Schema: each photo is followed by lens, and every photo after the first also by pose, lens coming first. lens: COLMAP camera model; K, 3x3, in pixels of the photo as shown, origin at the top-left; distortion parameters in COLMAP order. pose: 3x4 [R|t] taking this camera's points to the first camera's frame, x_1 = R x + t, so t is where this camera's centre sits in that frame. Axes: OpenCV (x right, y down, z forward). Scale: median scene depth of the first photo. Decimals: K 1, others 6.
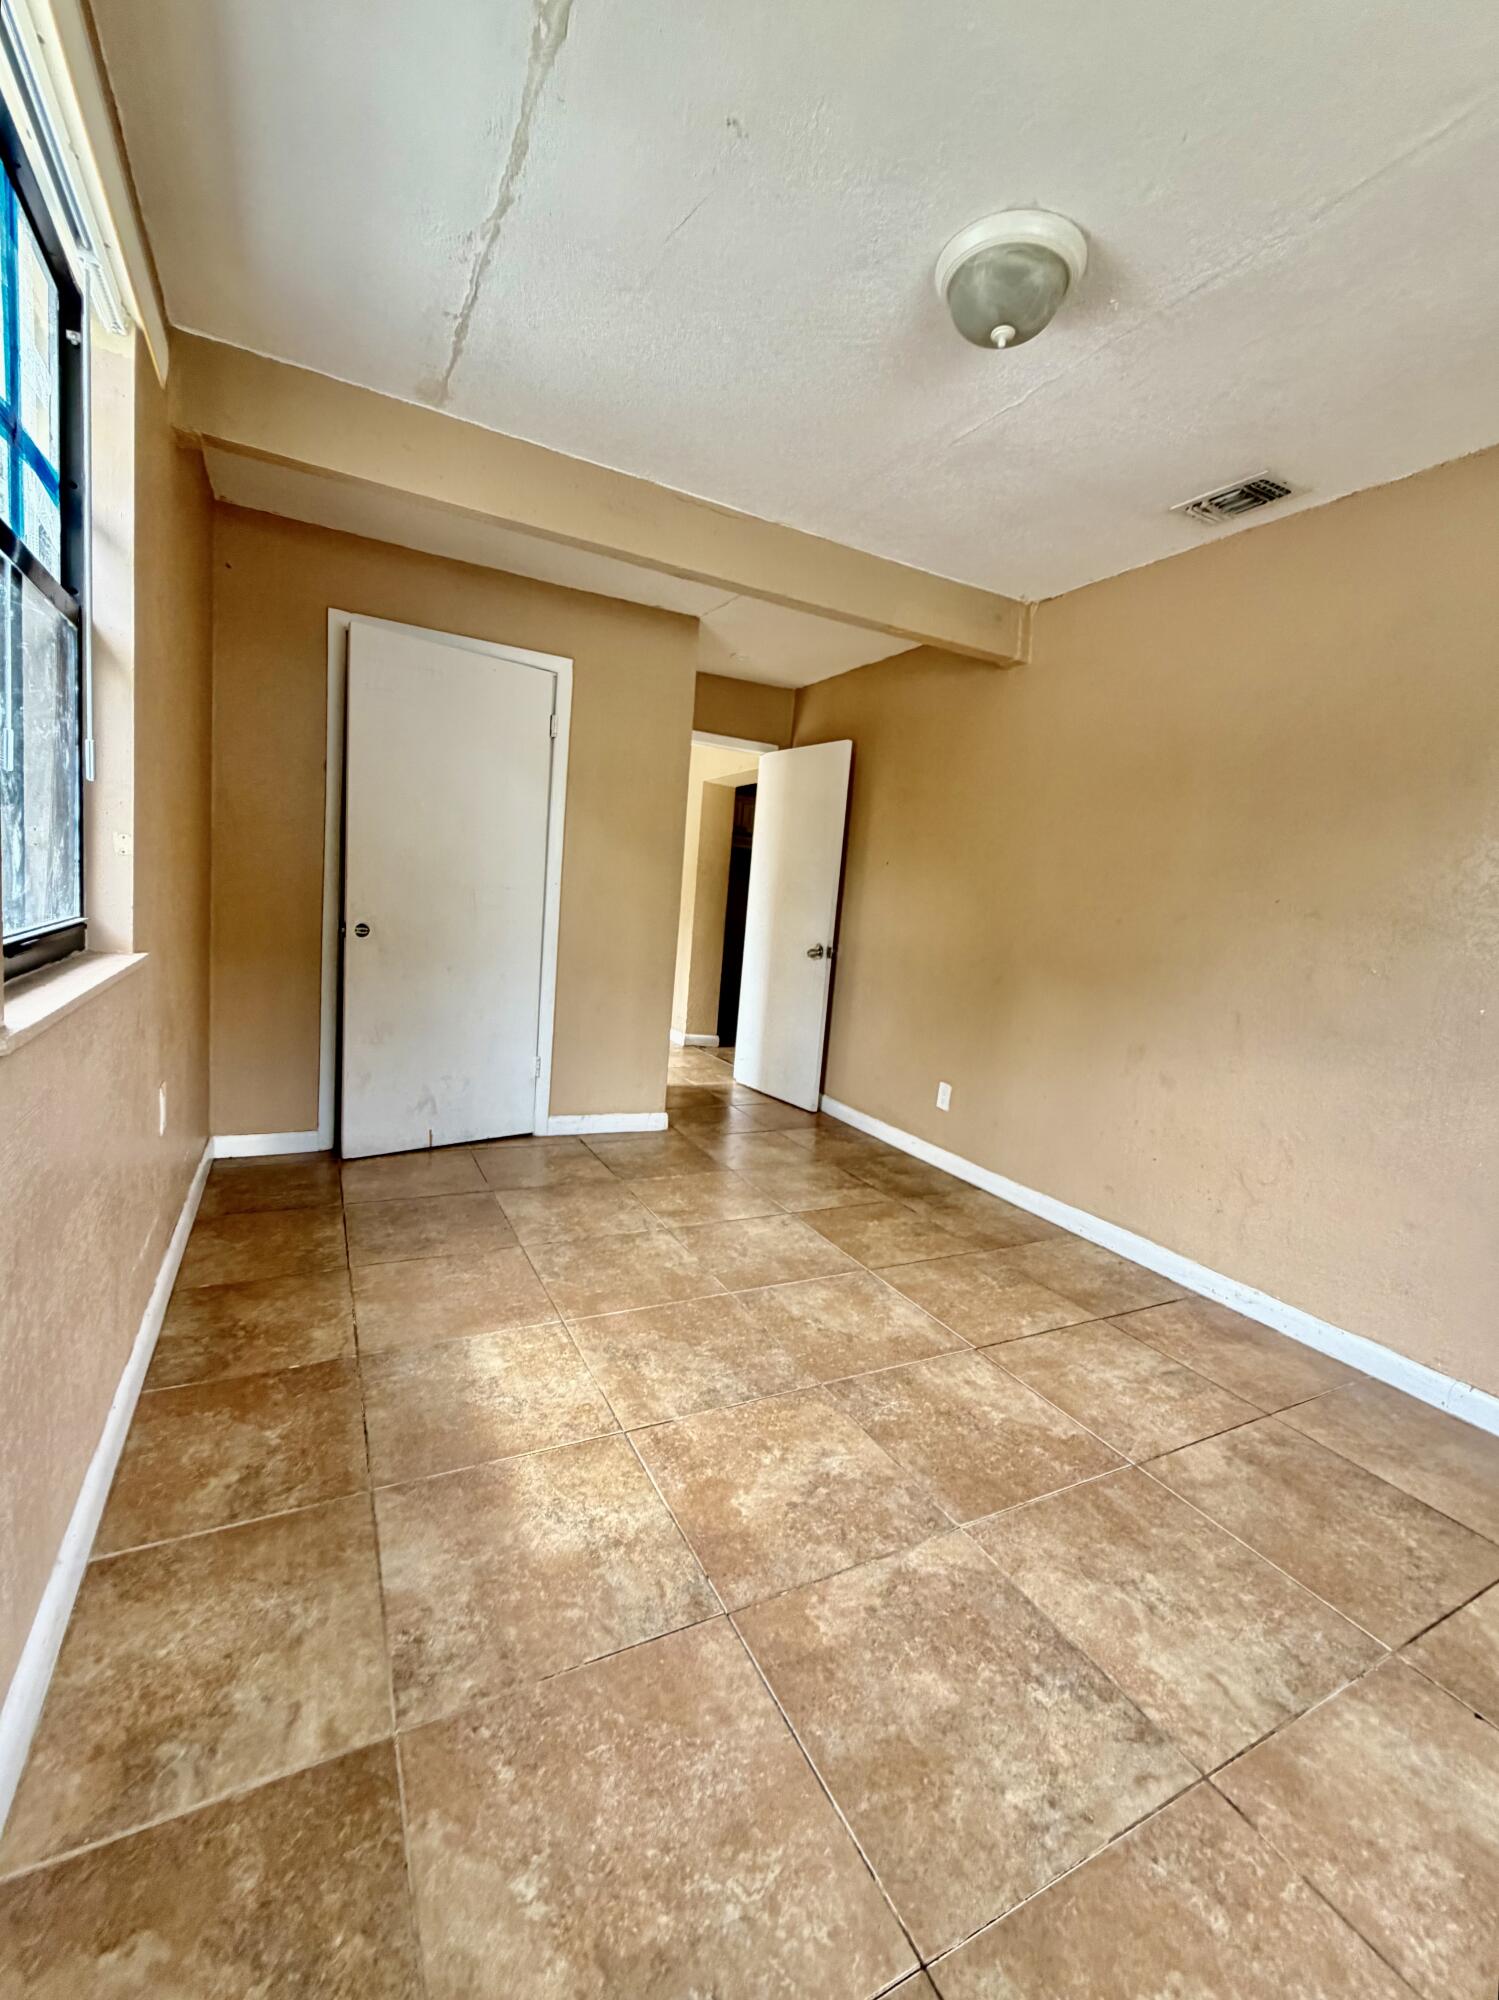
lens RADIAL K [[835.8, 0, 746.1], [0, 835.8, 996.2], [0, 0, 1]] dist [-0.000353, 0.000043]
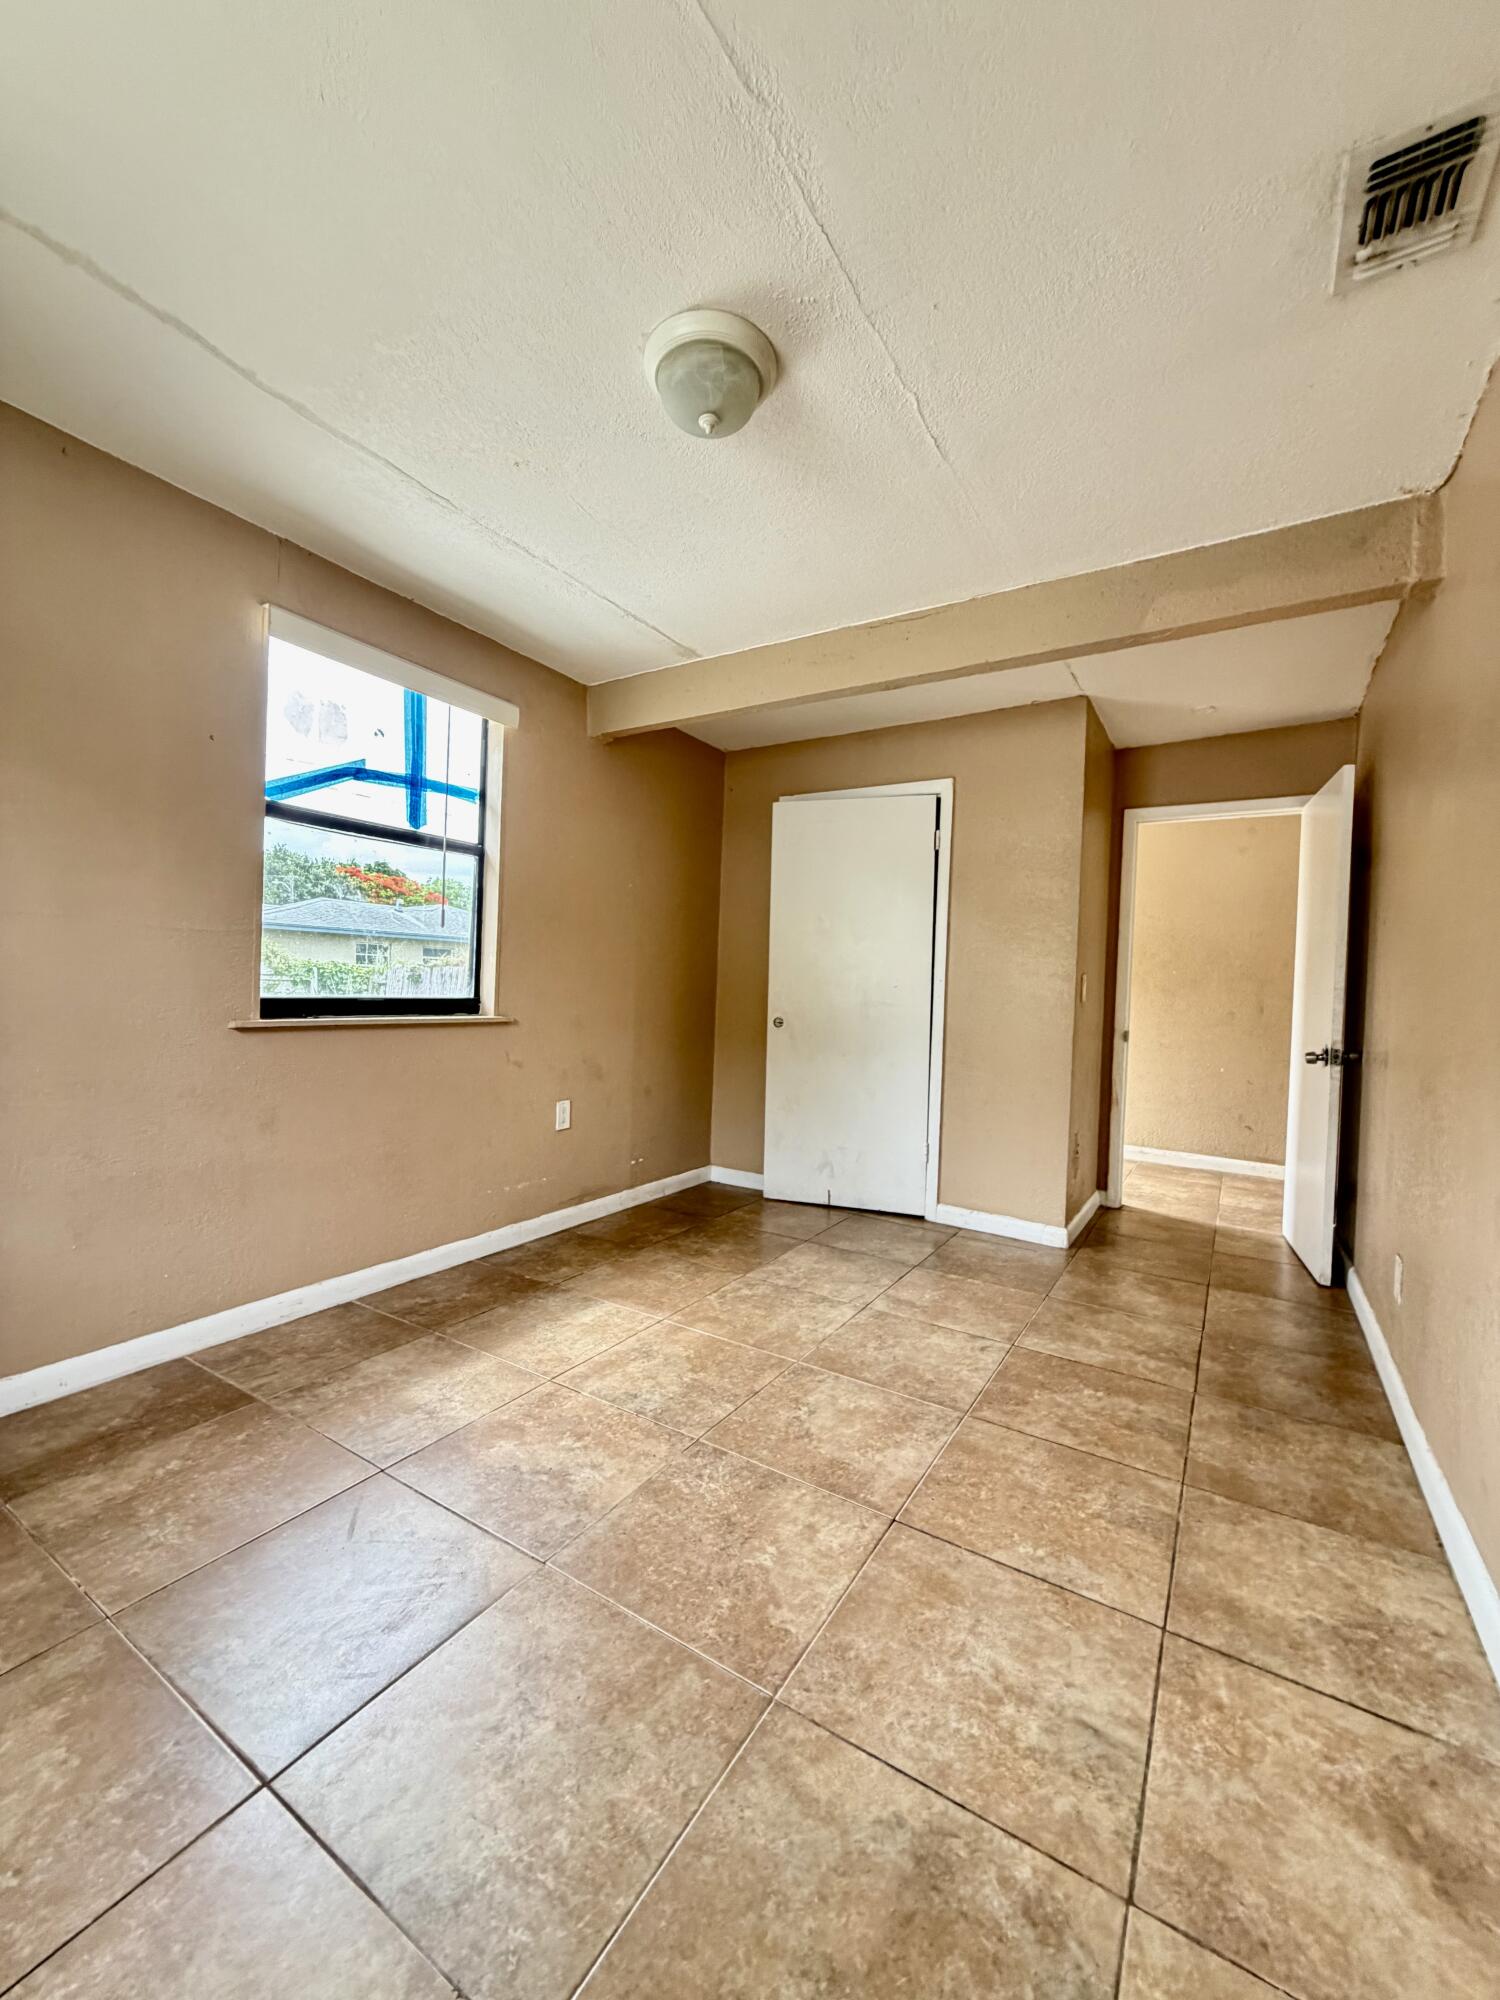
lens RADIAL K [[795.8, 0, 749.3], [0, 795.8, 997.5], [0, 0, 1]] dist [-0.000097, -0.000232]
pose [[0.510588, -0.051533, -0.858280, 1.033331], [-0.094311, 0.988823, -0.115477, 0.055525], [0.854638, 0.139906, 0.500021, 0.550828]]
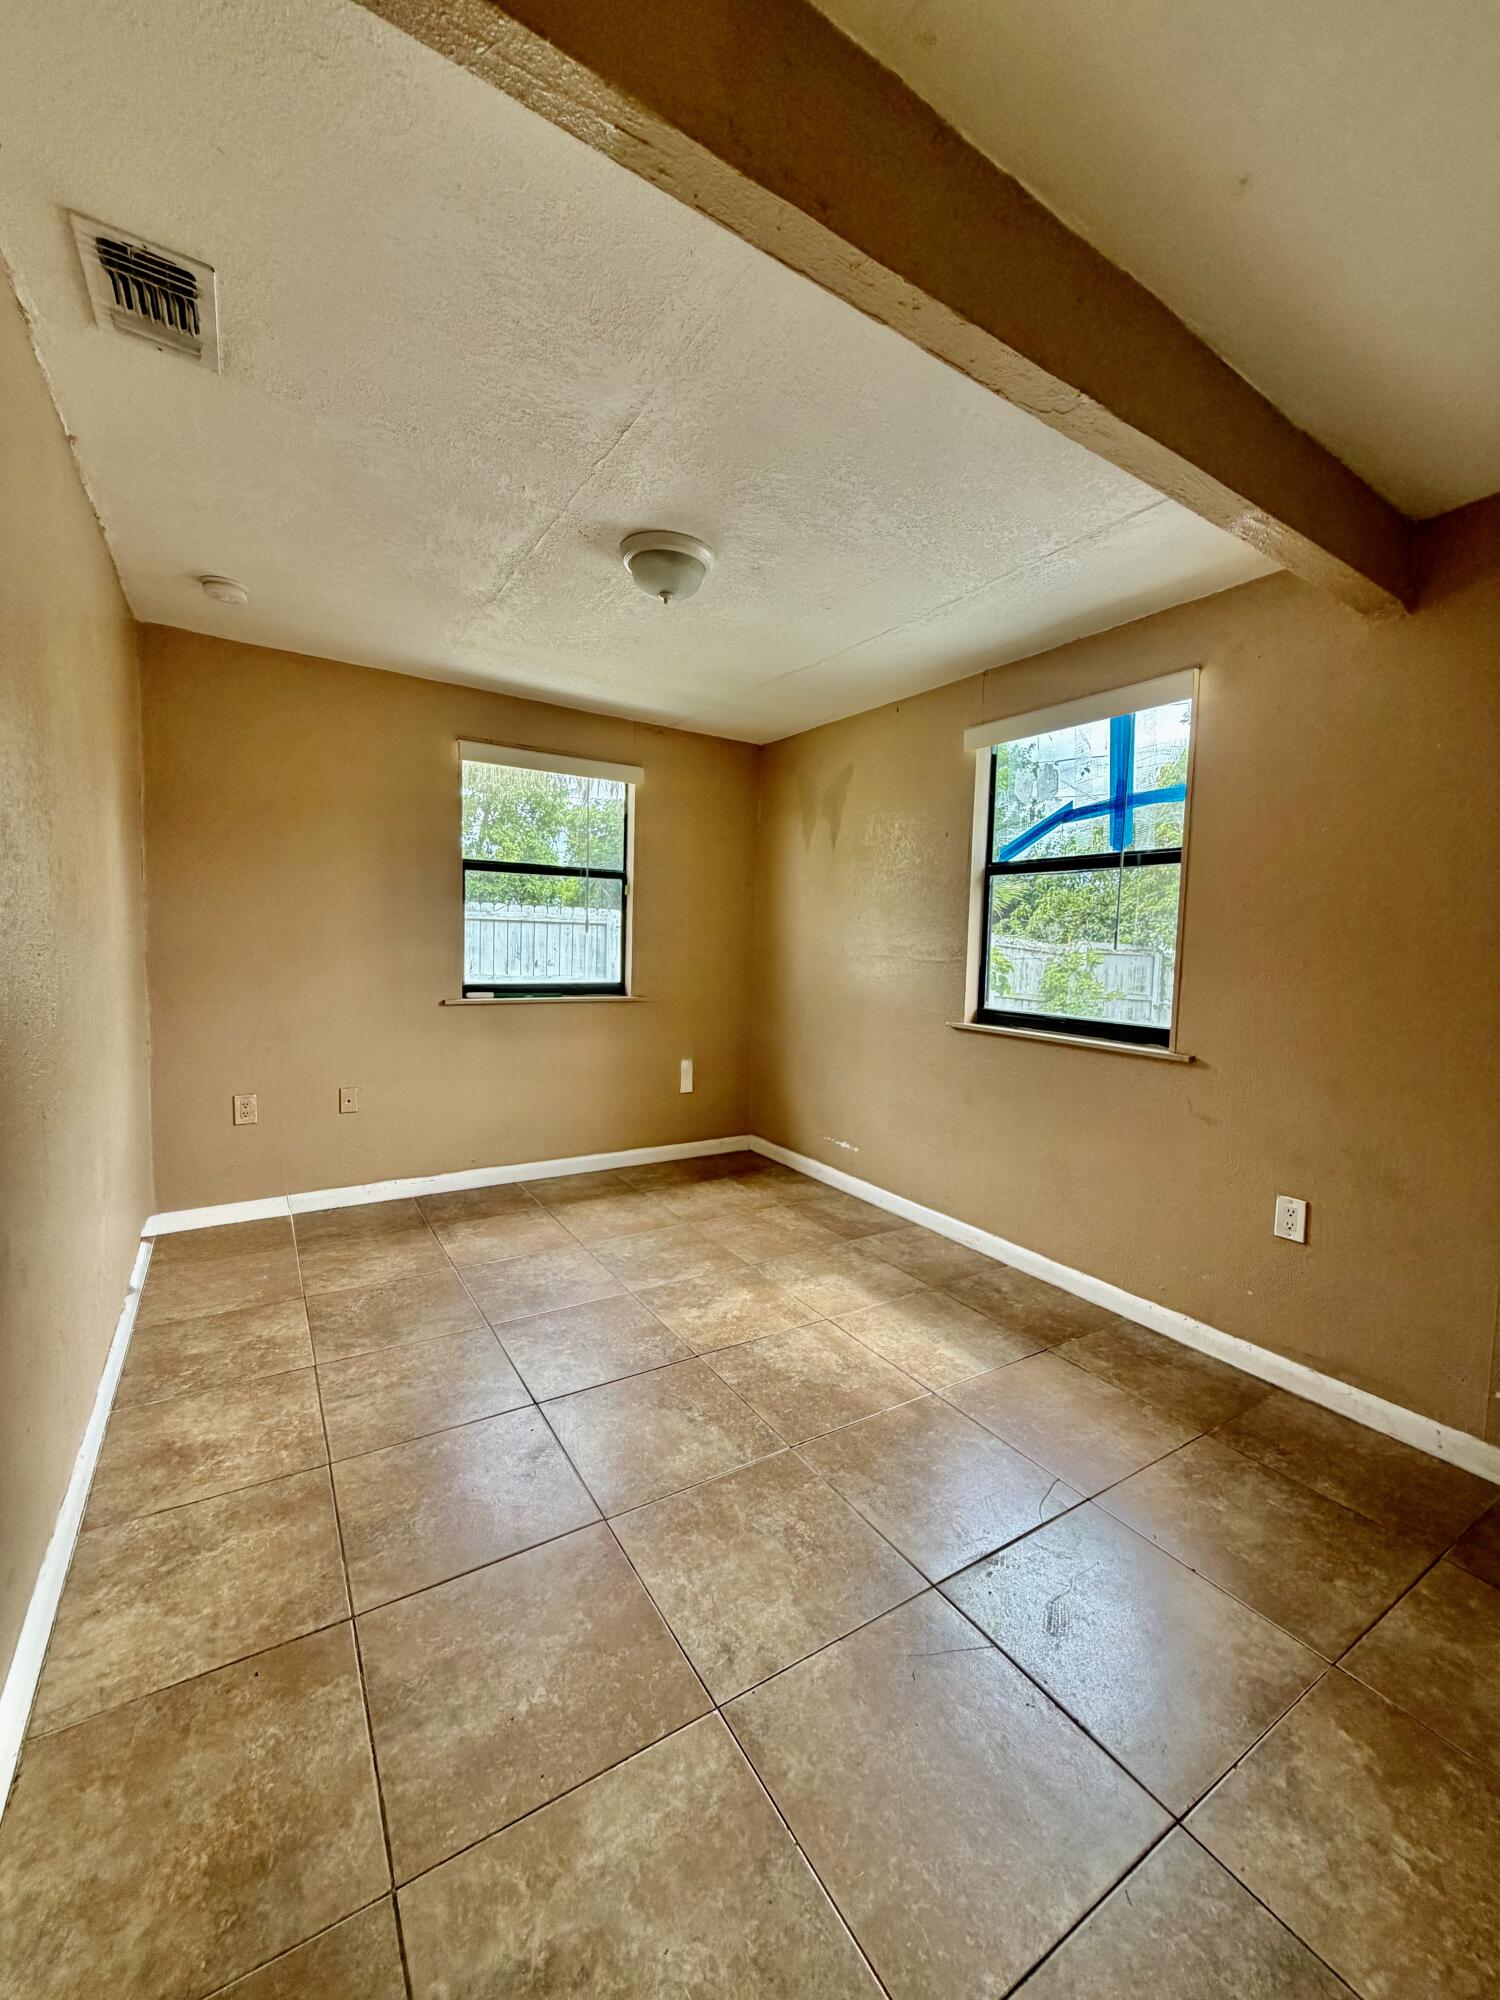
lens RADIAL K [[795.8, 0, 749.3], [0, 795.8, 997.5], [0, 0, 1]] dist [-0.000097, -0.000232]
pose [[-0.990864, -0.101099, -0.089257, 0.186098], [-0.116334, 0.975547, 0.186481, -0.318671], [0.068222, 0.195161, -0.978396, 2.244981]]
